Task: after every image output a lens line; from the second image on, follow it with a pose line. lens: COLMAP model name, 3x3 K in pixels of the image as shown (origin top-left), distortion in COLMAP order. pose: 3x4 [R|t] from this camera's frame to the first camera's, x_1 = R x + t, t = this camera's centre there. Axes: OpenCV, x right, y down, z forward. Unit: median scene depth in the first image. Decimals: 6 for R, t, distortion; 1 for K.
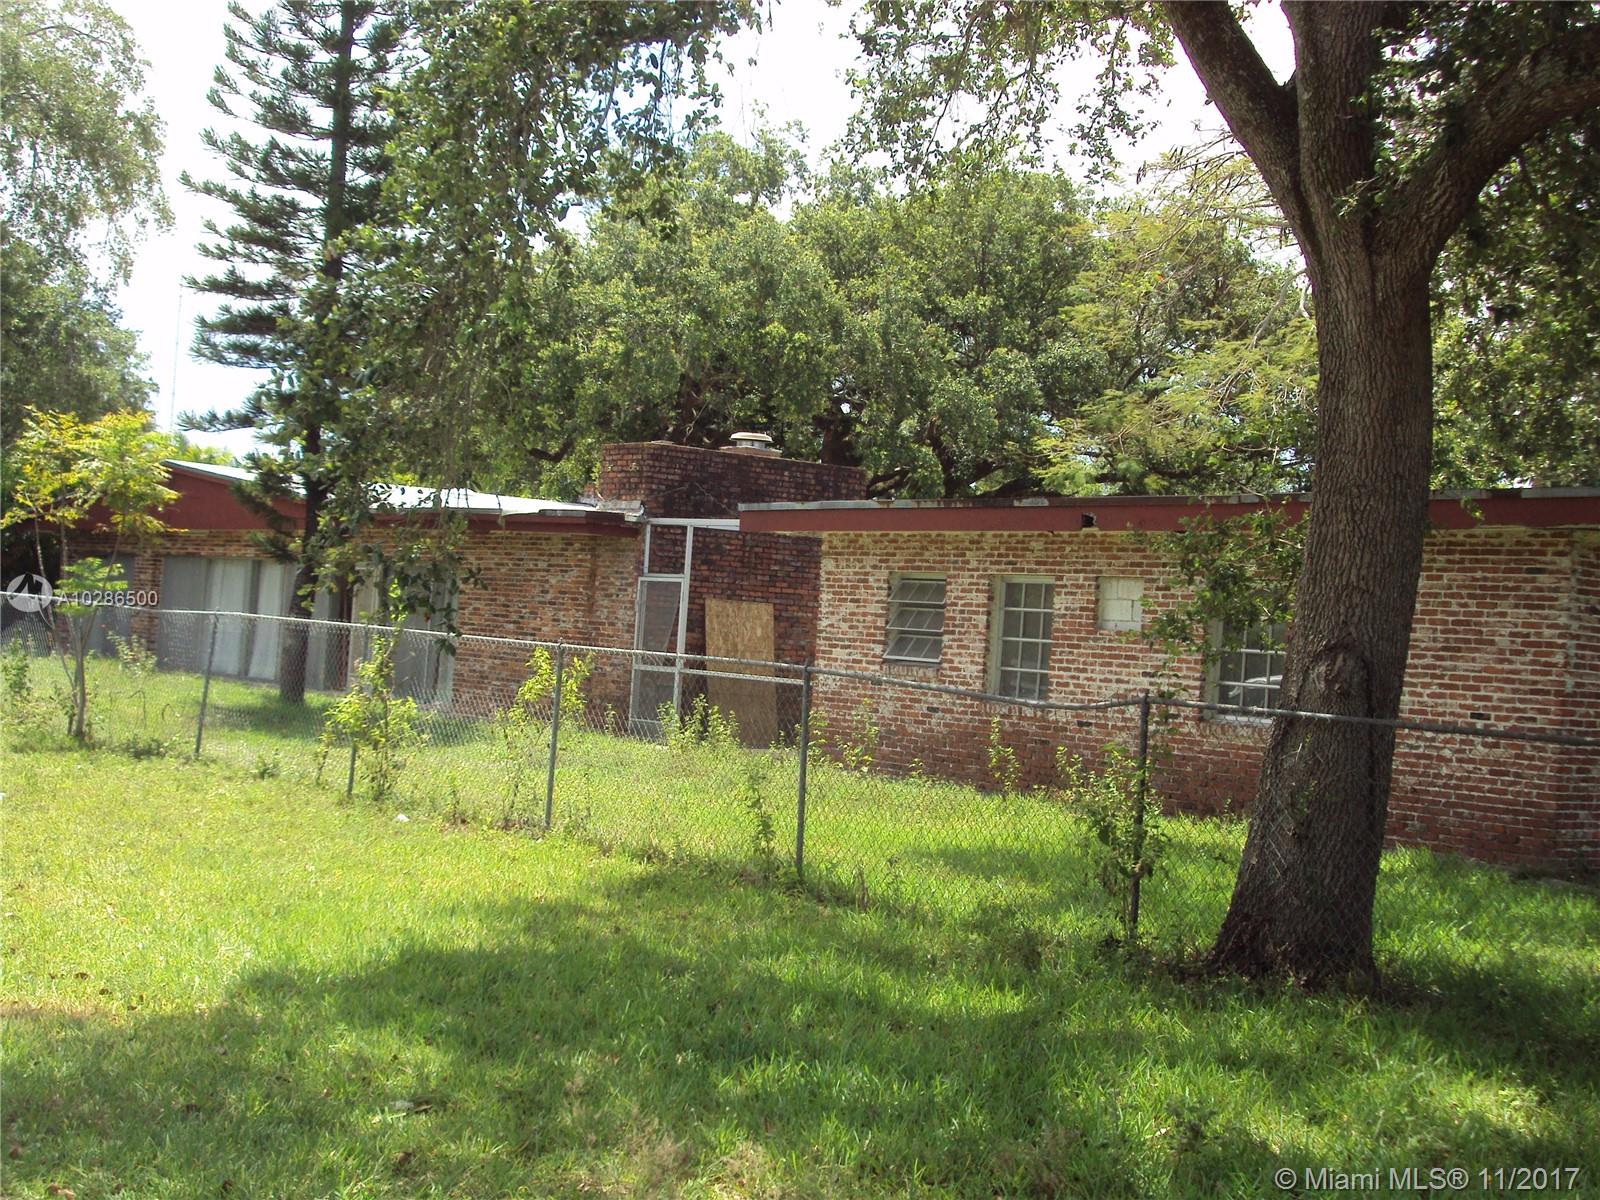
lens RADIAL K [[2066.6, 0, 791.3], [0, 2066.6, 595.8], [0, 0, 1]] dist [-0.024346, 0.000000]
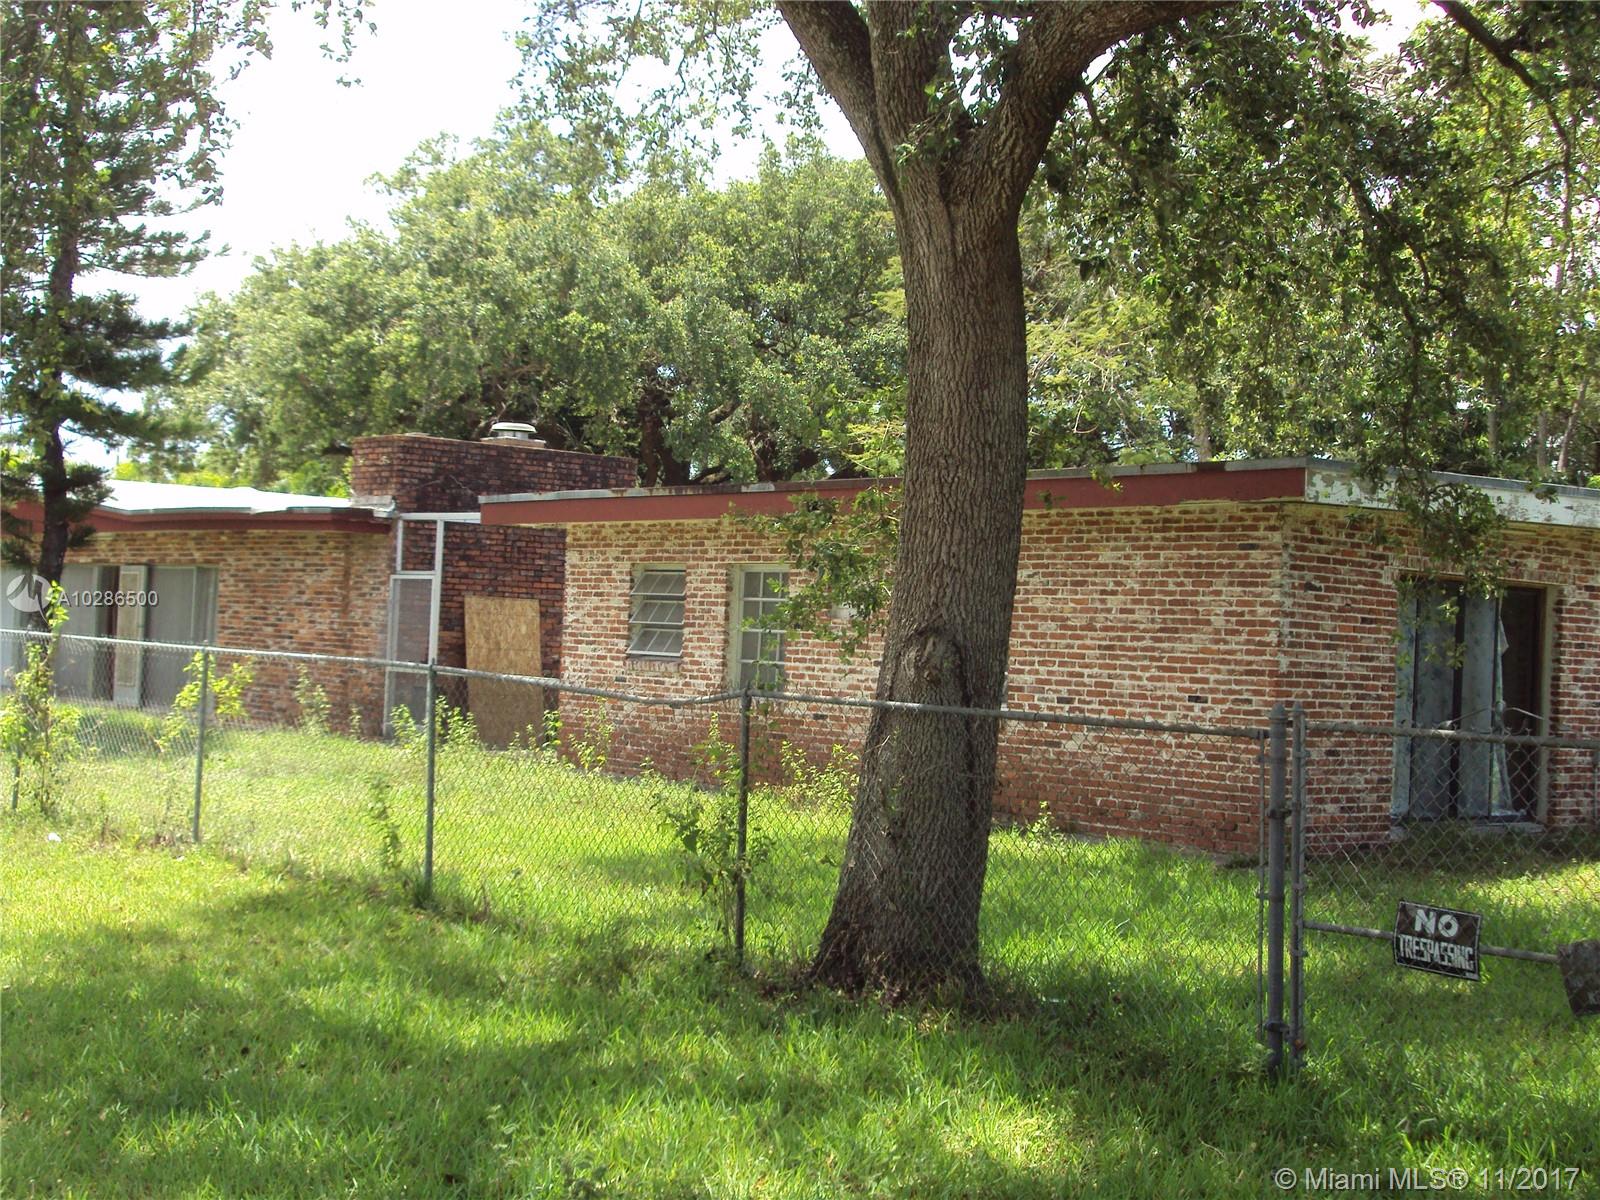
lens RADIAL K [[2066.6, 0, 799.8], [0, 2066.6, 588.4], [0, 0, 1]] dist [-0.024346, 0.000000]
pose [[0.997995, -0.022218, 0.059262, 0.079305], [0.022290, 0.999751, -0.000553, 0.002640], [-0.059235, 0.001872, 0.998242, 0.041295]]
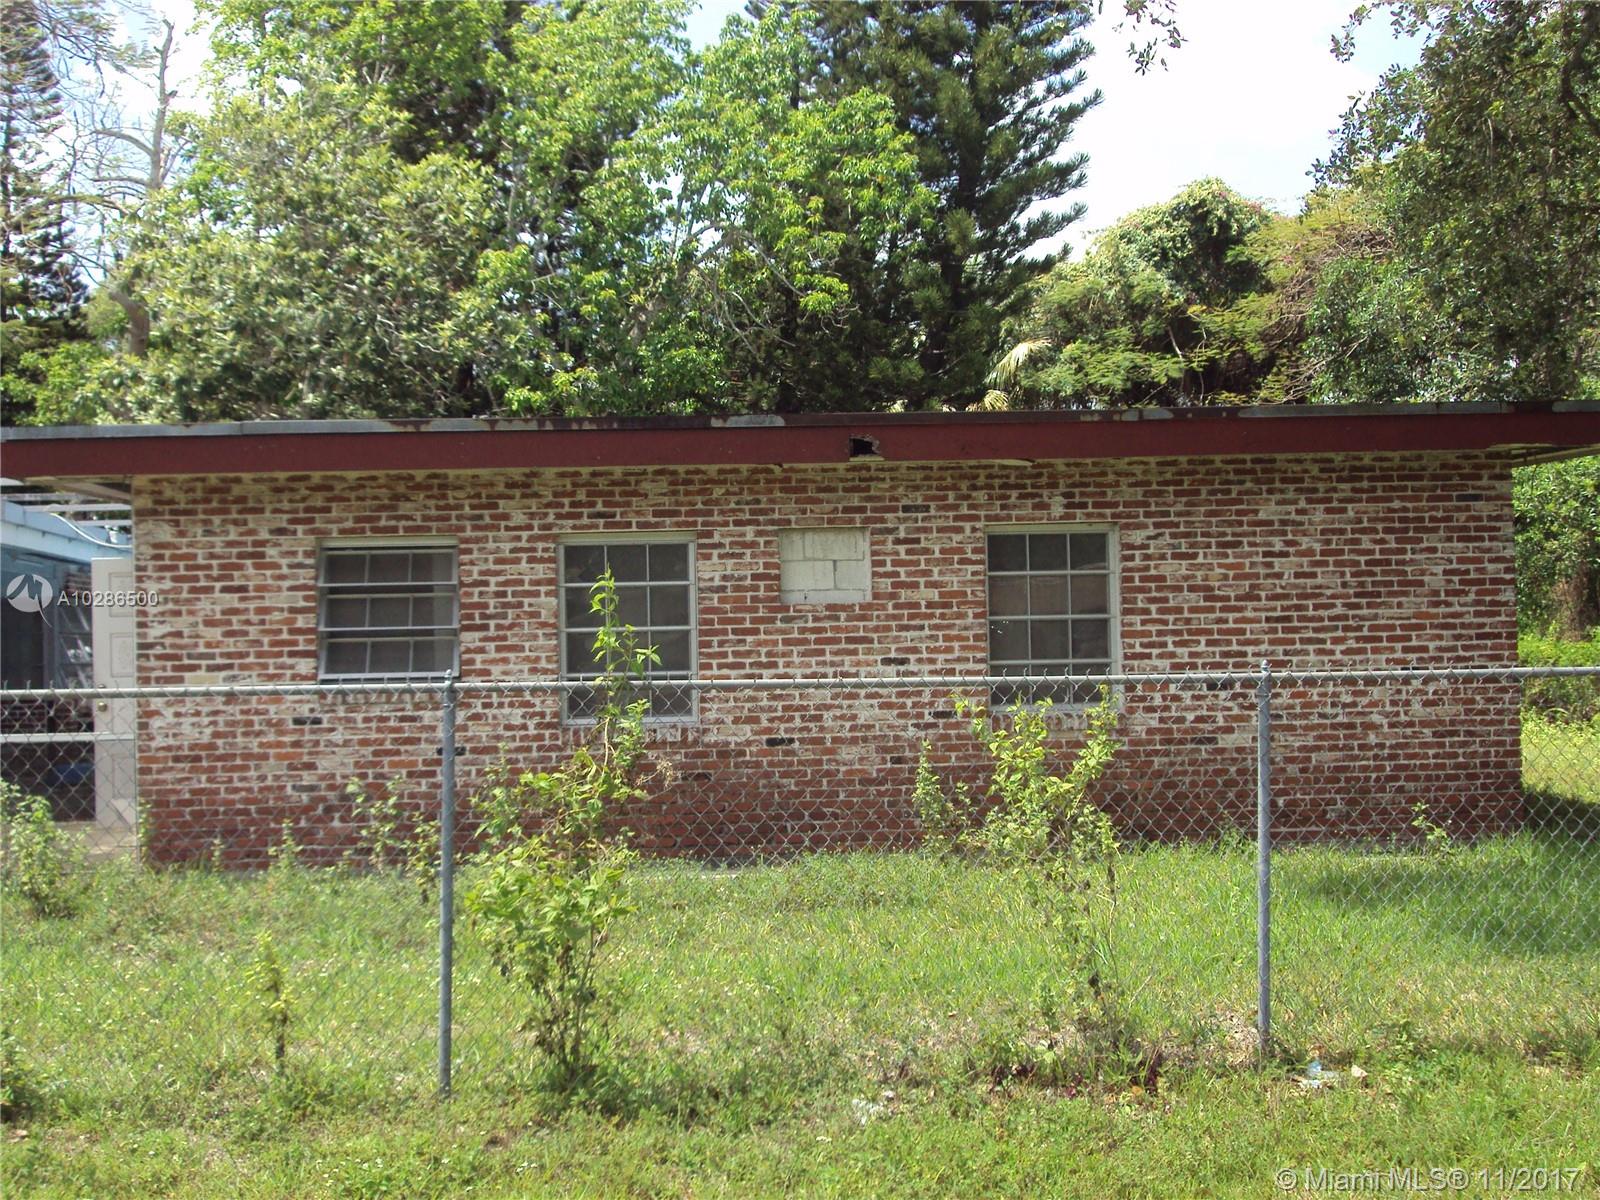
lens RADIAL K [[2066.6, 0, 798.6], [0, 2066.6, 602.5], [0, 0, 1]] dist [-0.024346, 0.000000]
pose [[0.570186, -0.065323, 0.818914, -0.433848], [0.042711, 0.997843, 0.049857, -0.019701], [-0.820404, 0.006549, 0.571746, 0.616323]]
